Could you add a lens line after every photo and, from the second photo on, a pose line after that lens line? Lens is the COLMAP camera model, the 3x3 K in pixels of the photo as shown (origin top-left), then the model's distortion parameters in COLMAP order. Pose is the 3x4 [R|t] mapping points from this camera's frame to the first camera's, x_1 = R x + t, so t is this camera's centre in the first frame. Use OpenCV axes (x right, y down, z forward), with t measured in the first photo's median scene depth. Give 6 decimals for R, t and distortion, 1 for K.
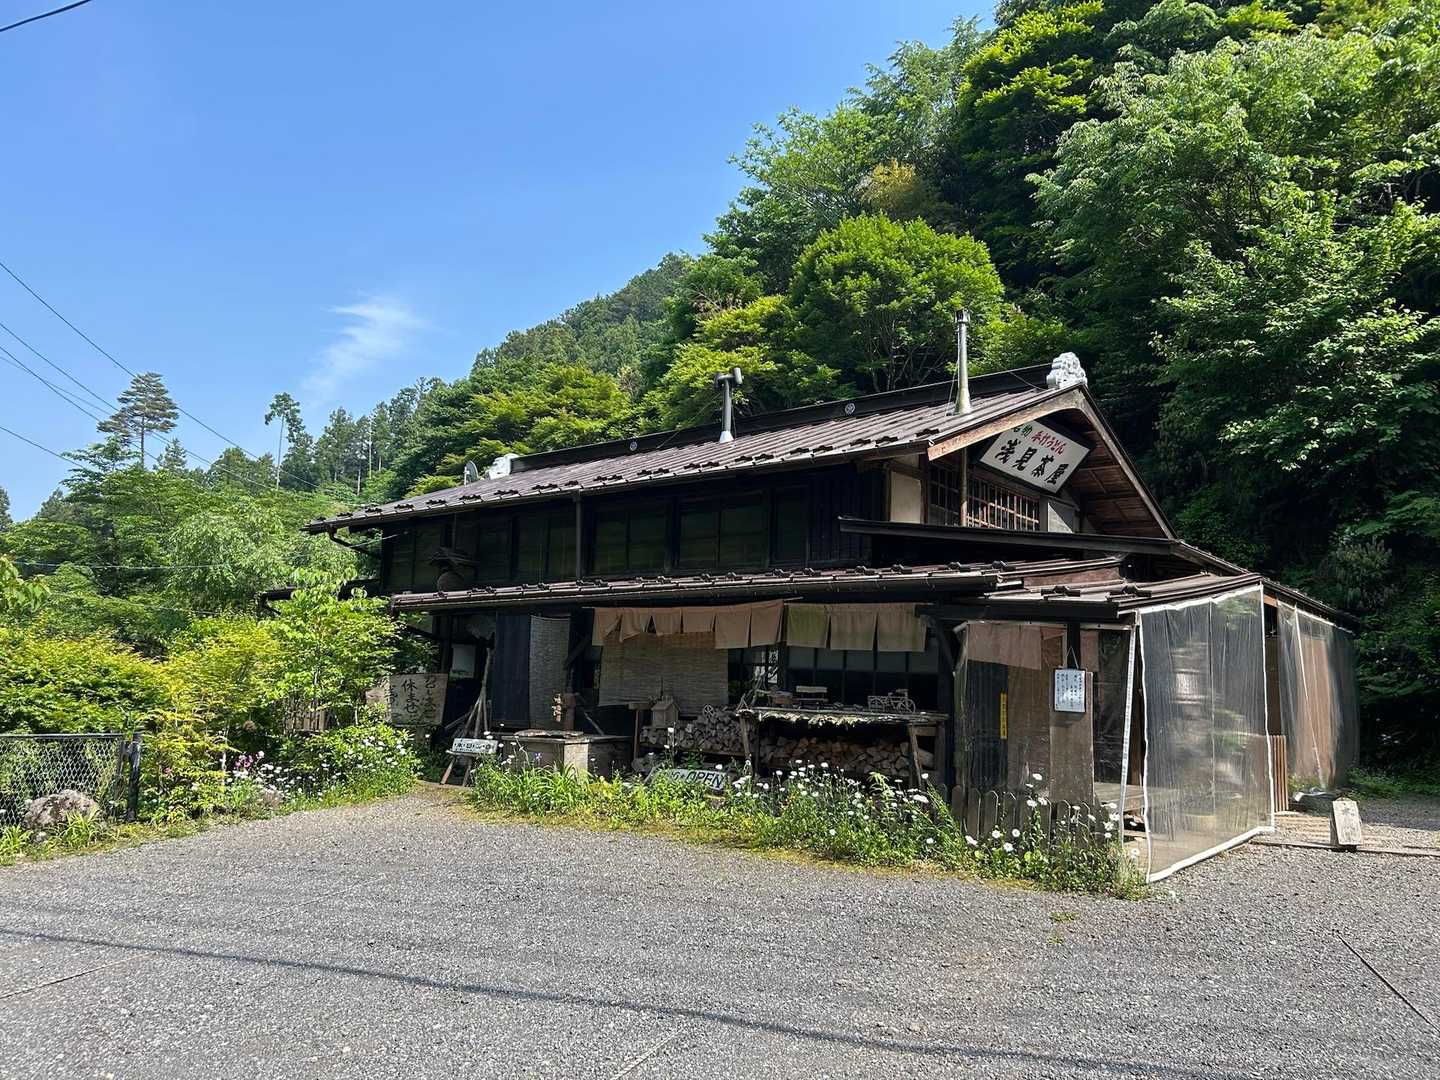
lens RADIAL K [[1162.8, 0, 720.0], [0, 1162.8, 540.0], [0, 0, 1]] dist [0.154008, 0.000339]
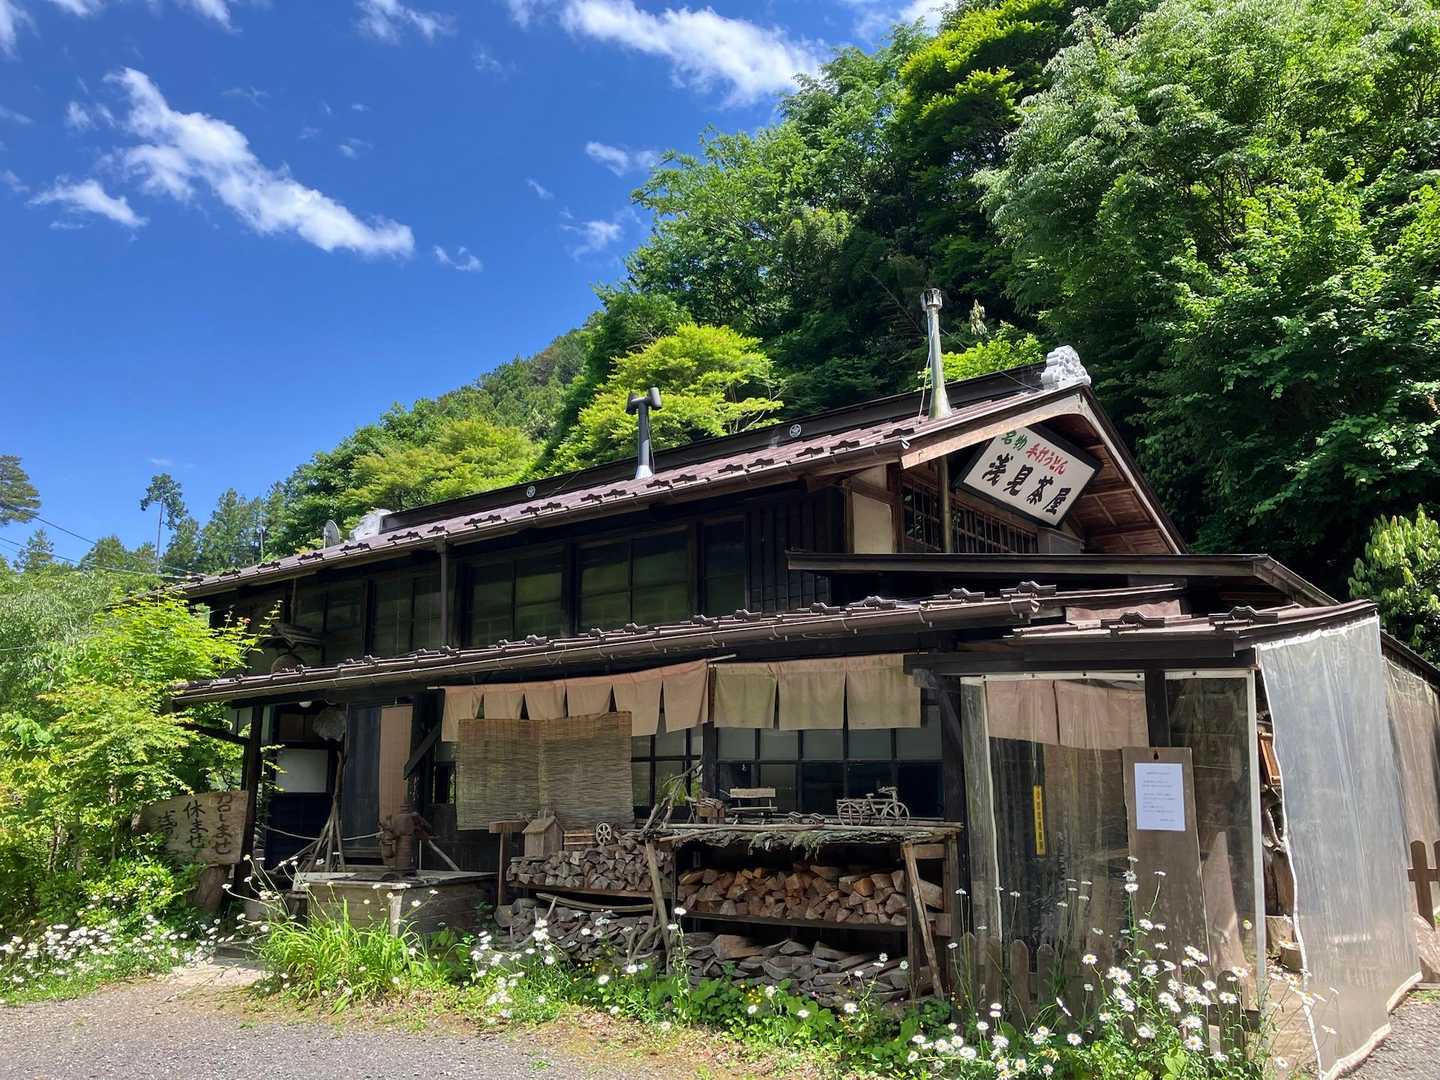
lens RADIAL K [[1204.0, 0, 720.0], [0, 1204.0, 540.0], [0, 0, 1]] dist [0.100111, -0.002474]
pose [[0.998499, -0.032599, 0.044015, 0.025742], [0.035785, 0.996643, -0.073634, 0.026213], [-0.041467, 0.075099, 0.996314, 0.228651]]
